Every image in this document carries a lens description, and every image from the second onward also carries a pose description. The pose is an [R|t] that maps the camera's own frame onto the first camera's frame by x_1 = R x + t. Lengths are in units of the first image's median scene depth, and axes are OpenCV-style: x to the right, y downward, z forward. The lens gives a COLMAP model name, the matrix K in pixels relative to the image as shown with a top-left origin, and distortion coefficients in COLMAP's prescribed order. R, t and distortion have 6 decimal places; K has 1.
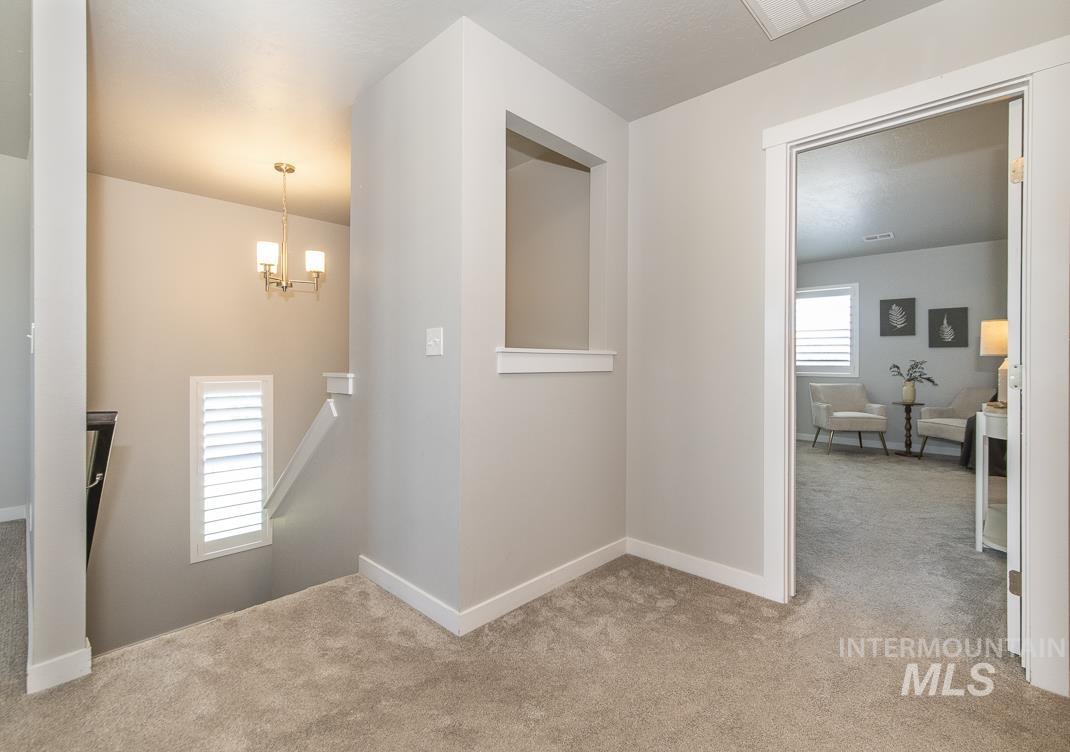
lens RADIAL K [[482.6, 0, 540.2], [0, 482.6, 364.9], [0, 0, 1]] dist [0.001395, -0.000034]
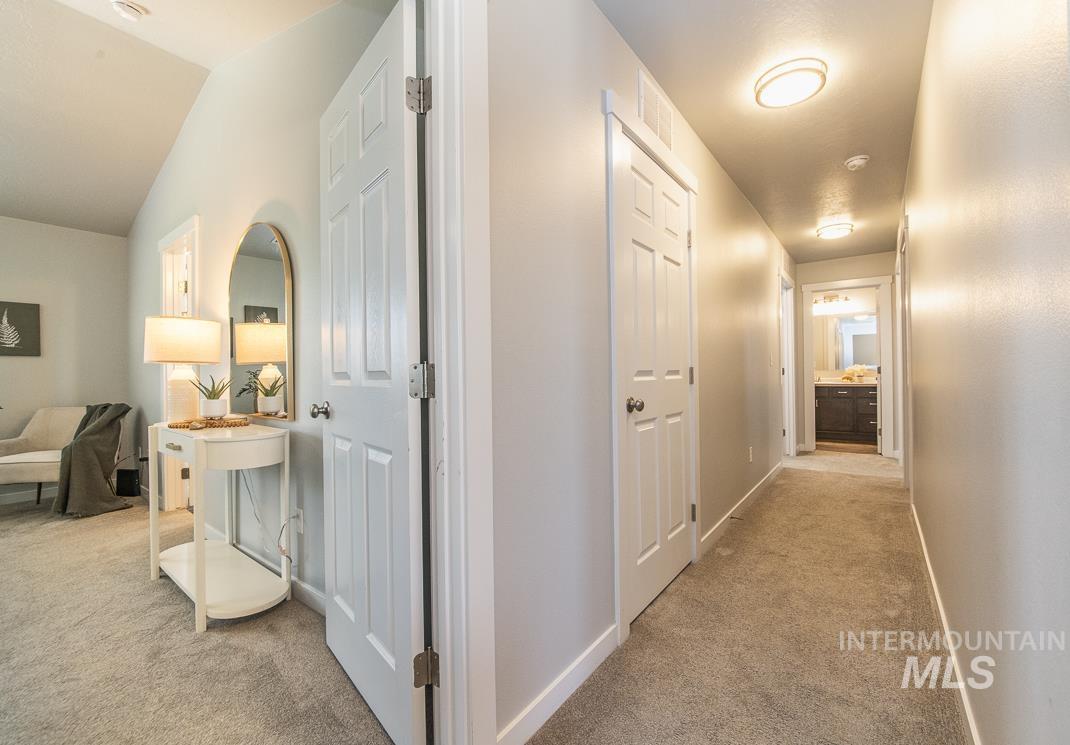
lens RADIAL K [[454.4, 0, 535.0], [0, 454.4, 372.5], [0, 0, 1]] dist [0.000391, -0.000024]
pose [[-0.086972, 0.002433, 0.996208, 0.099231], [0.019010, 0.999819, -0.000782, 0.005241], [-0.996029, 0.018870, -0.087002, 0.291520]]
